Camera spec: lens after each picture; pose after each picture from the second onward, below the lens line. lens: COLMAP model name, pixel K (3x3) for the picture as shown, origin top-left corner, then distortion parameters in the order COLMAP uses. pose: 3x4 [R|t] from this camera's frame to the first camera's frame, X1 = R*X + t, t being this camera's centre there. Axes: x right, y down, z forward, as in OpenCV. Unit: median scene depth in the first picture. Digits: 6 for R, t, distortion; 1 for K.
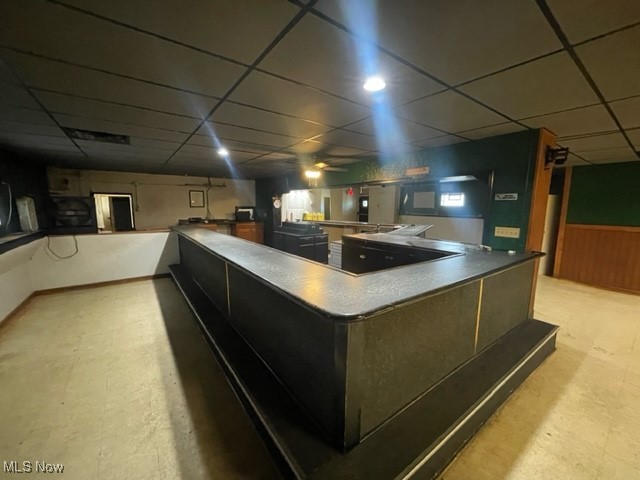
lens RADIAL K [[257.9, 0, 320.0], [0, 257.9, 240.0], [0, 0, 1]] dist [-0.002710, -0.000232]
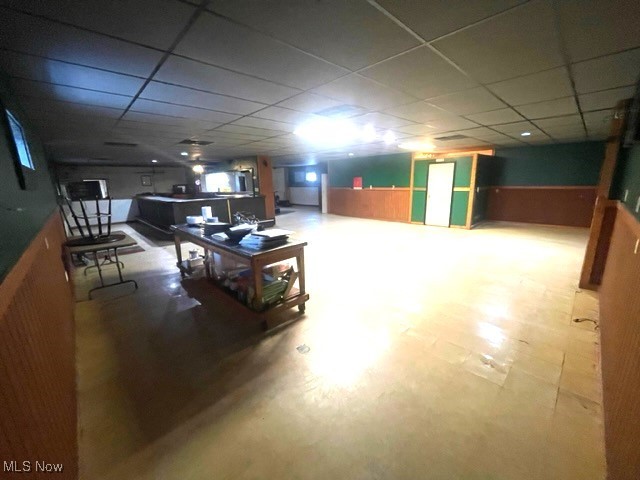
lens RADIAL K [[257.9, 0, 320.0], [0, 257.9, 240.0], [0, 0, 1]] dist [-0.002710, -0.000232]
pose [[0.991385, -0.058688, 0.117092, 0.399873], [0.048207, 0.994736, 0.090424, 0.119158], [-0.121783, -0.084000, 0.988996, -0.781066]]
